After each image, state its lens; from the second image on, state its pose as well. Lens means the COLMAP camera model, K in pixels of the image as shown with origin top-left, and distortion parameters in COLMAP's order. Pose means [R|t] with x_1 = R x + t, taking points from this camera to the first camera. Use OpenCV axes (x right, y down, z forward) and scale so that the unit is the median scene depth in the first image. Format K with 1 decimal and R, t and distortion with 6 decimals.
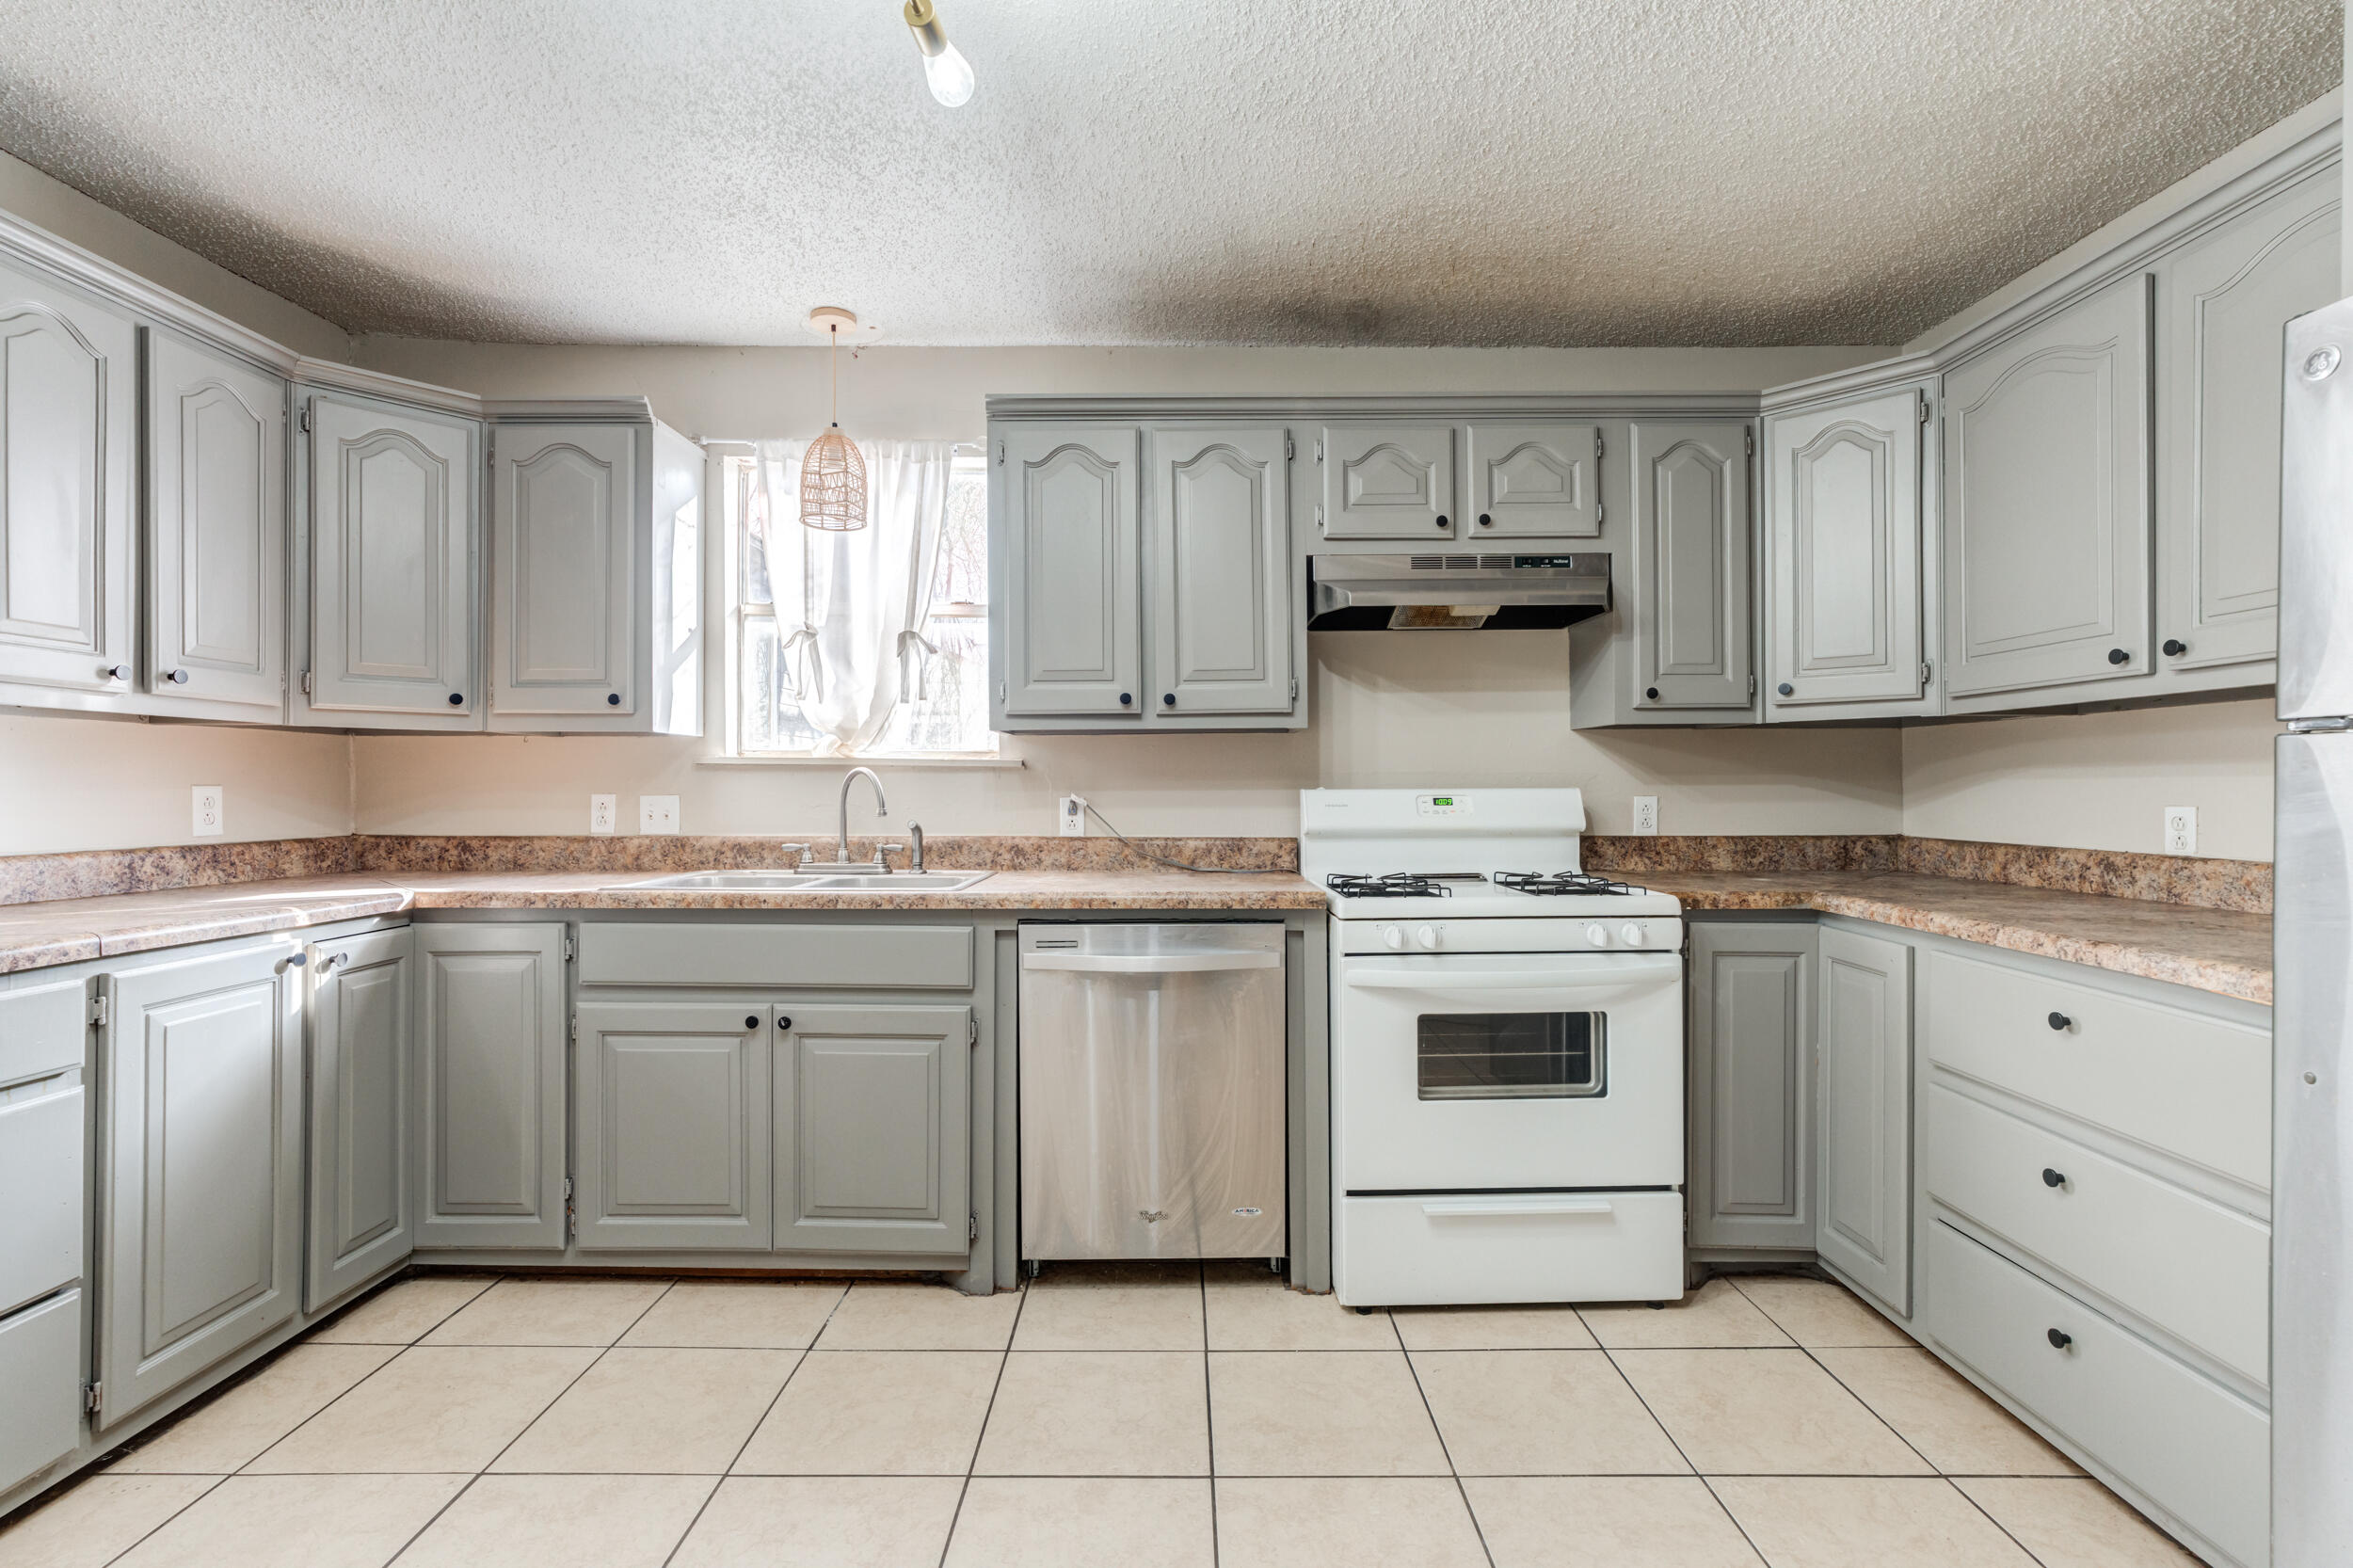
lens RADIAL K [[1069.4, 0, 1209.4], [0, 1069.4, 775.5], [0, 0, 1]] dist [-0.012987, 0.012520]
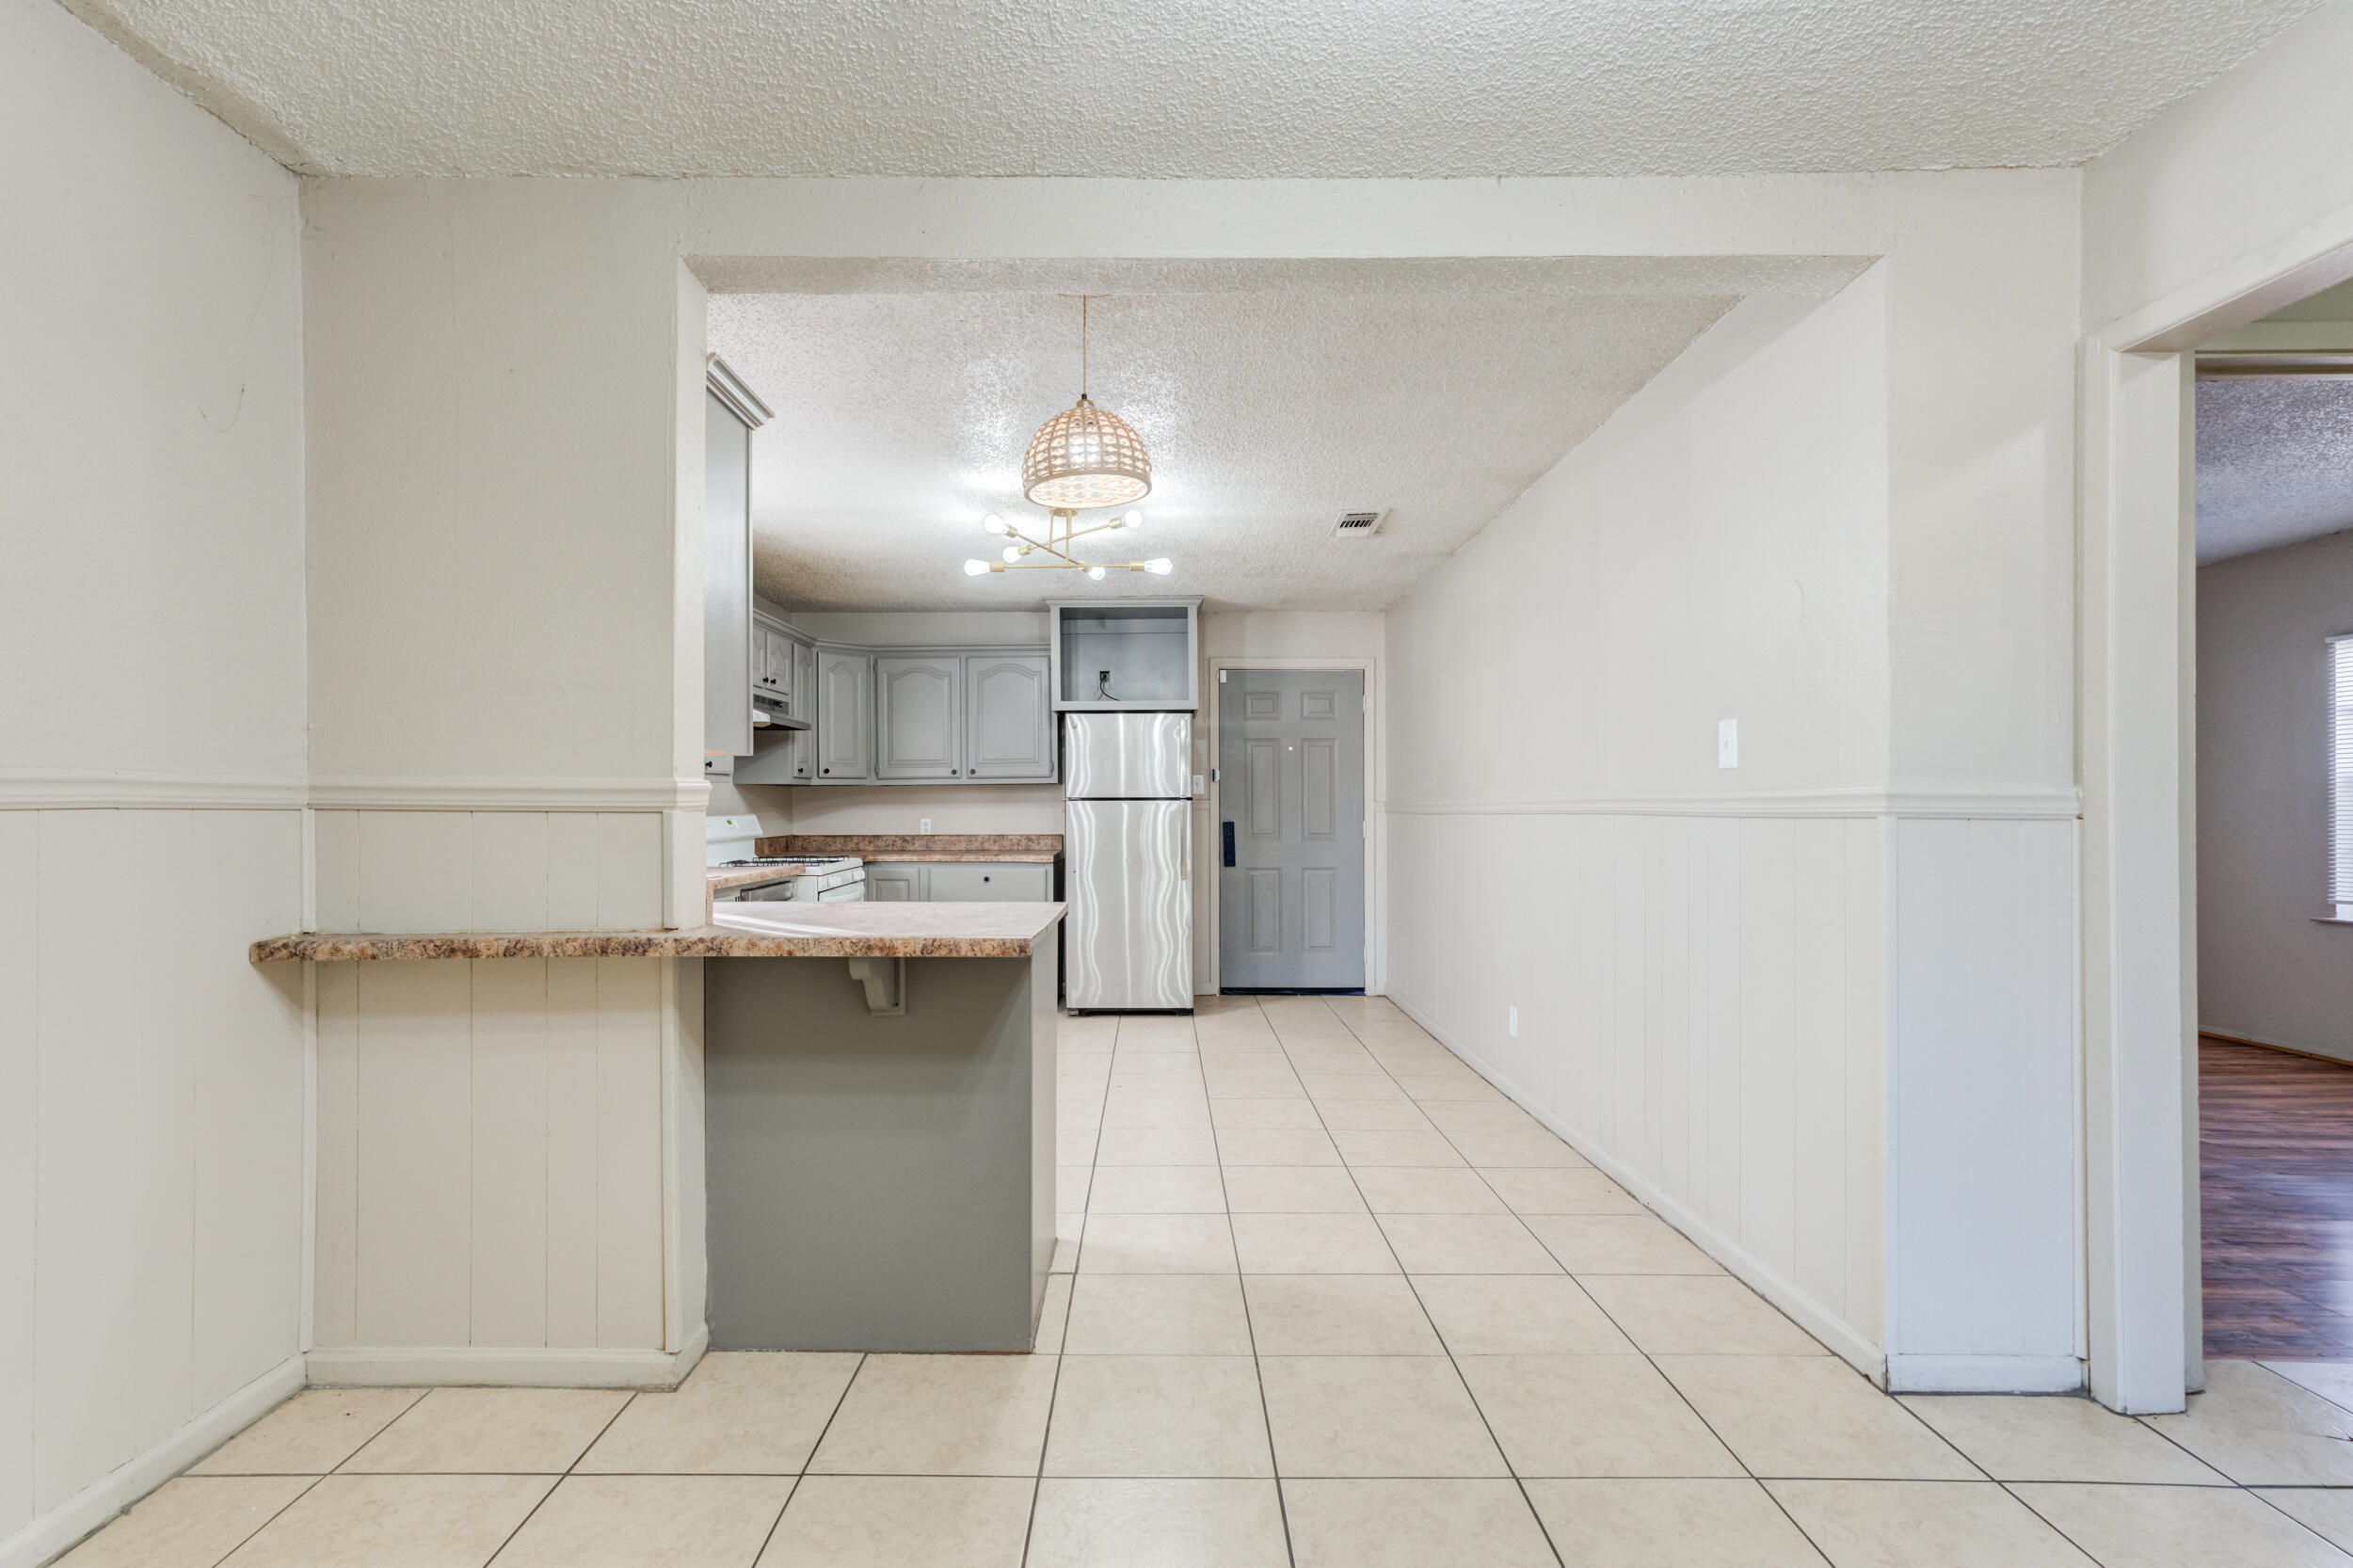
lens RADIAL K [[1069.4, 0, 1145.4], [0, 1069.4, 799.8], [0, 0, 1]] dist [-0.012987, 0.012520]
pose [[0.009731, 0.008076, 0.999920, -1.730679], [-0.004415, 0.999958, -0.008033, -0.002749], [-0.999943, -0.004337, 0.009766, 0.273451]]
